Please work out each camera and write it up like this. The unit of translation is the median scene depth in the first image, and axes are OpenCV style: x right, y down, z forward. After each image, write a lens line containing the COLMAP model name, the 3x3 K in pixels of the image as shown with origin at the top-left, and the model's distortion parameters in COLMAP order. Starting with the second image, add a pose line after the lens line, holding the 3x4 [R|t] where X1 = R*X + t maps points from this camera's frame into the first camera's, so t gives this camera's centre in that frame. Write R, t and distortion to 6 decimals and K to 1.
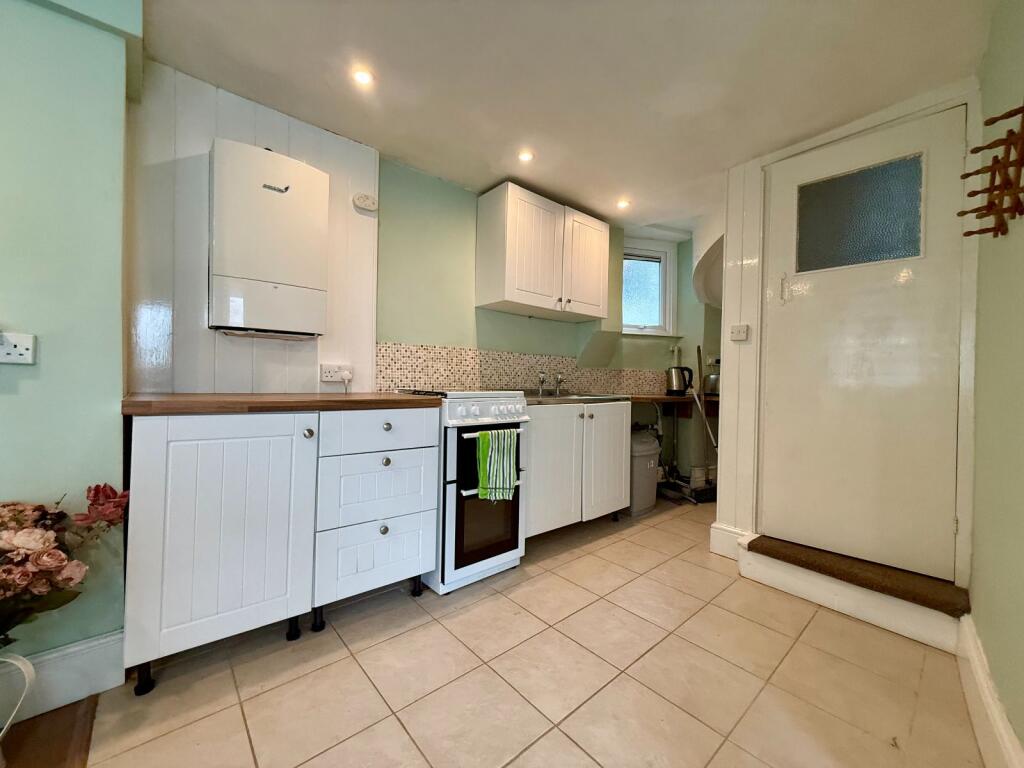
lens RADIAL K [[411.3, 0, 512.8], [0, 411.3, 385.4], [0, 0, 1]] dist [0.000233, -0.000120]
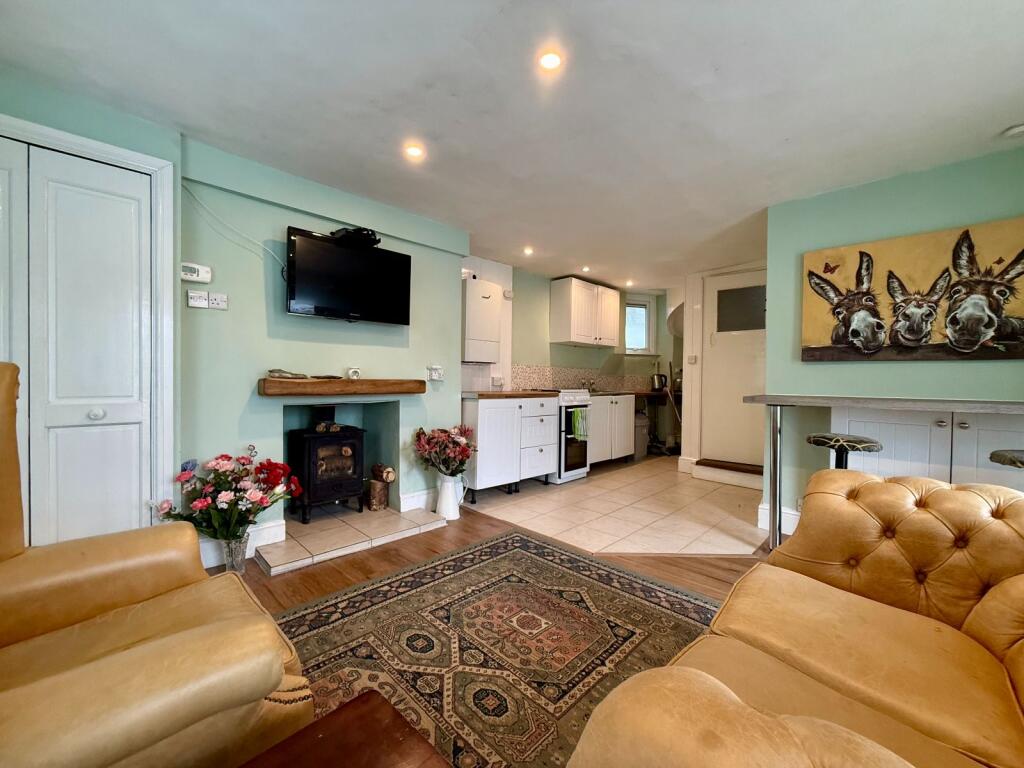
lens RADIAL K [[411.3, 0, 512.8], [0, 411.3, 385.4], [0, 0, 1]] dist [0.000233, -0.000120]
pose [[0.997258, -0.007325, 0.073640, -0.432905], [0.007182, 0.999972, 0.002196, -0.011108], [-0.073654, -0.001661, 0.997282, -0.866681]]
